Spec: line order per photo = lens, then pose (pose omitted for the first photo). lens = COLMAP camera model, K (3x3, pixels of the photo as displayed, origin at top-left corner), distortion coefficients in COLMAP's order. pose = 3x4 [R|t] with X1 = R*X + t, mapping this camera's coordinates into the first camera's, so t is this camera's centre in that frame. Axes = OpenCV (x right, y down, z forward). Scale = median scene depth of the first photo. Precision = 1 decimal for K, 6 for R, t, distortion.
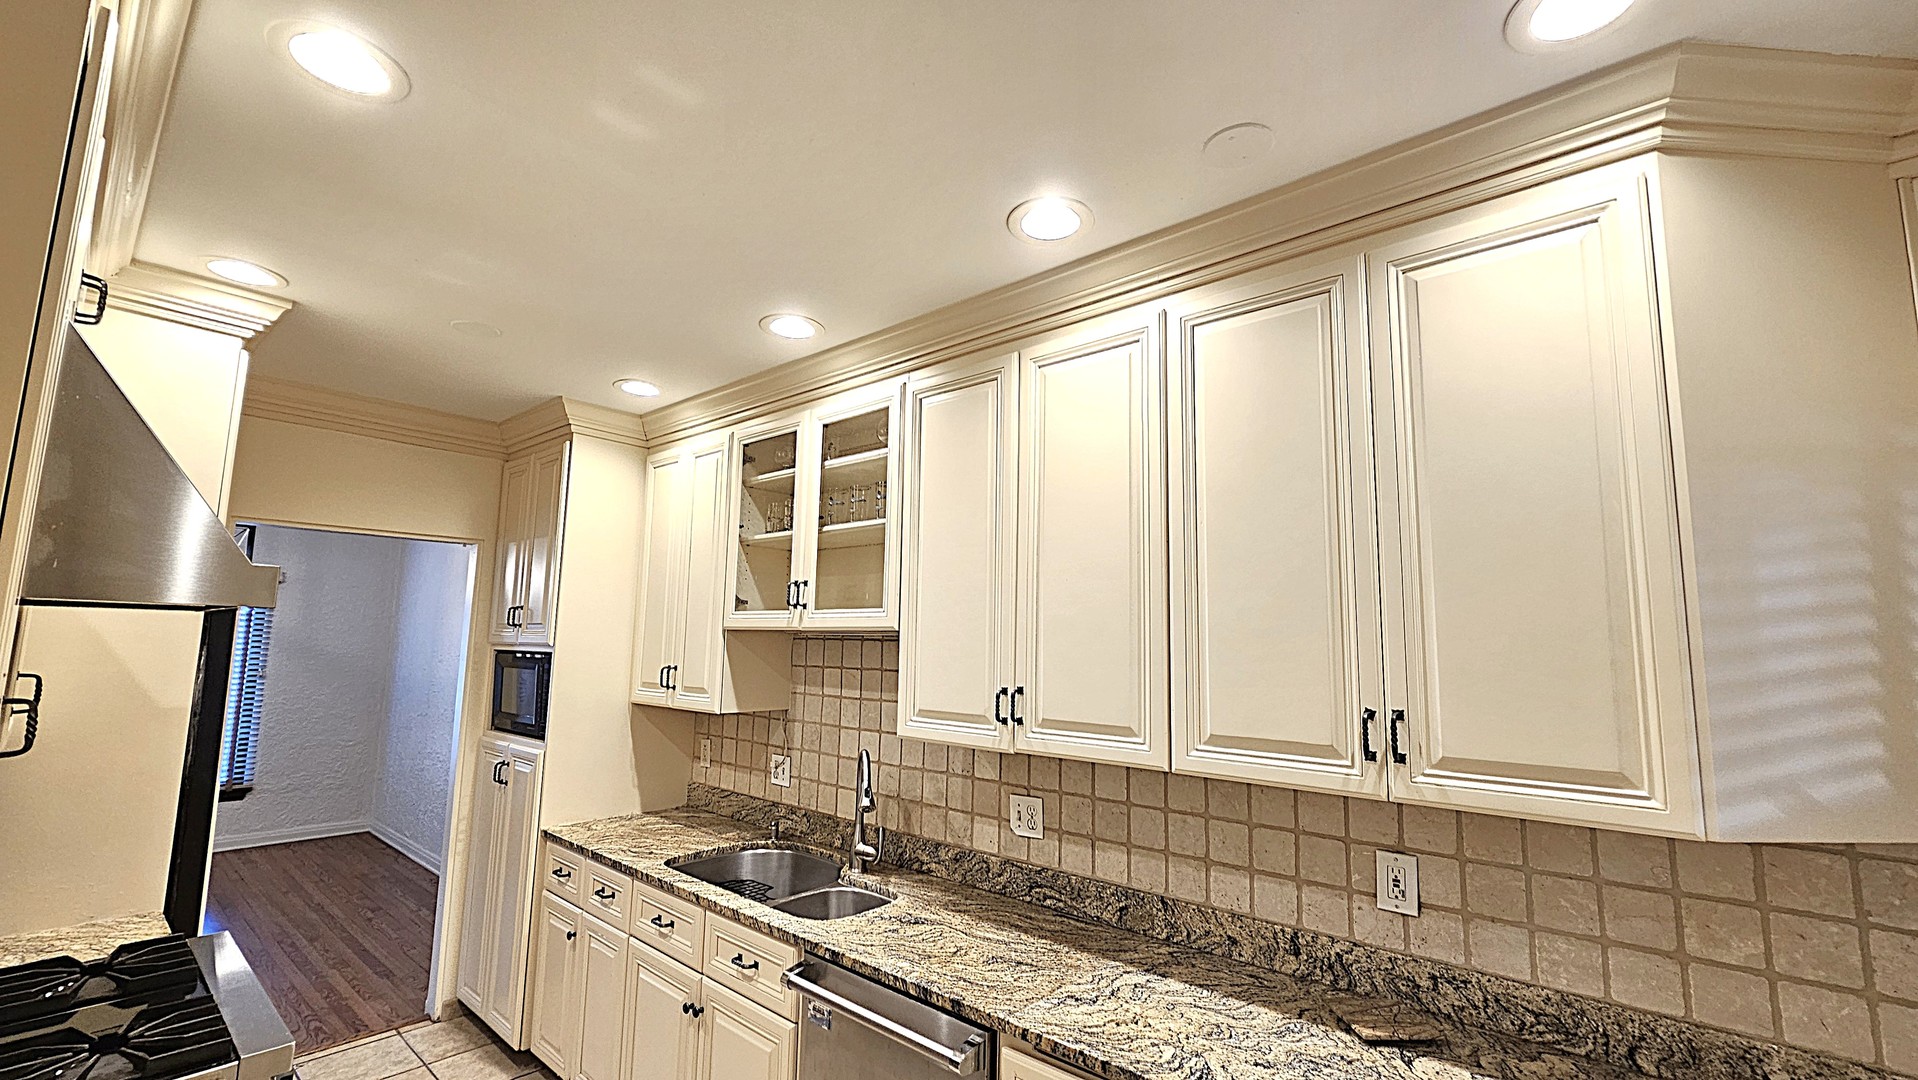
lens RADIAL K [[787.0, 0, 959.0], [0, 787.0, 550.0], [0, 0, 1]] dist [-0.002131, 0.000017]
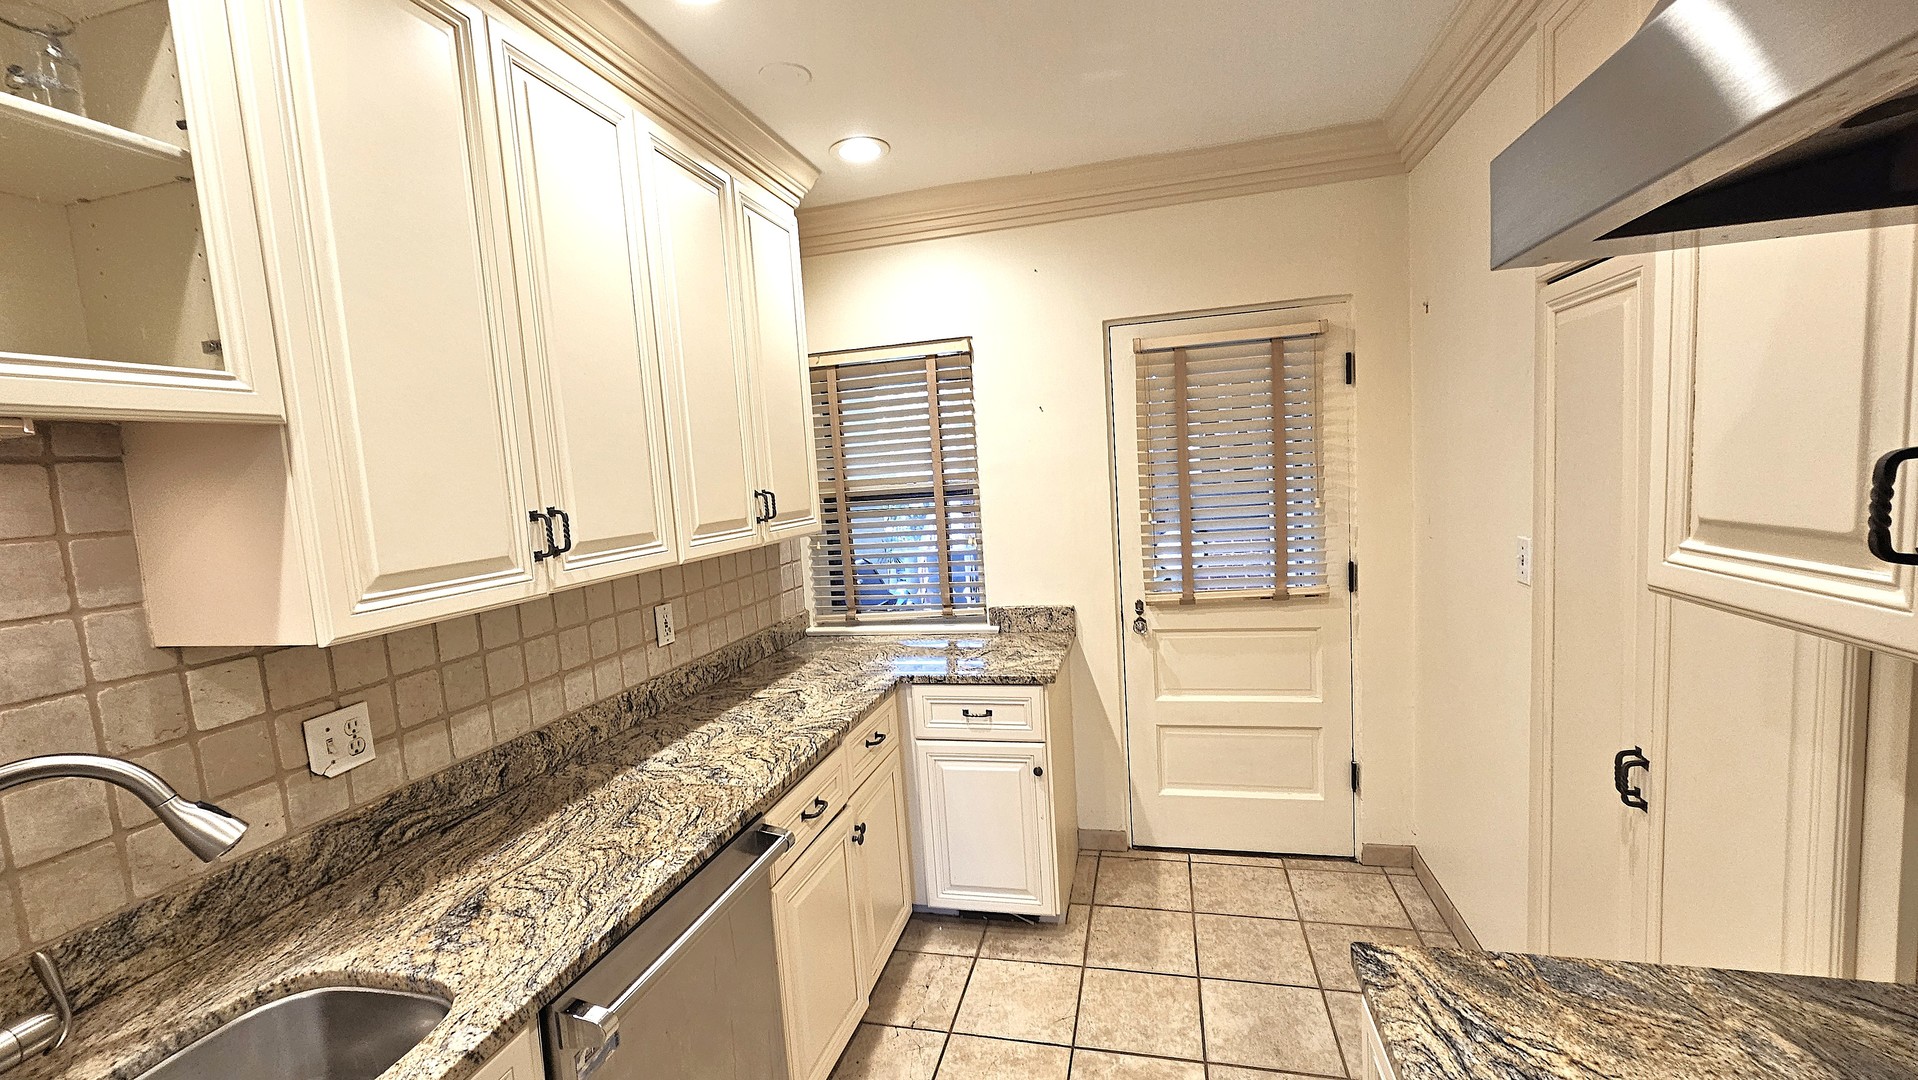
lens RADIAL K [[787.0, 0, 960.7], [0, 787.0, 549.9], [0, 0, 1]] dist [-0.002131, 0.000017]
pose [[-0.457472, -0.082115, 0.885424, -0.754879], [-0.054328, 0.996448, 0.064341, 0.139027], [-0.887563, -0.018669, -0.460308, 0.964510]]
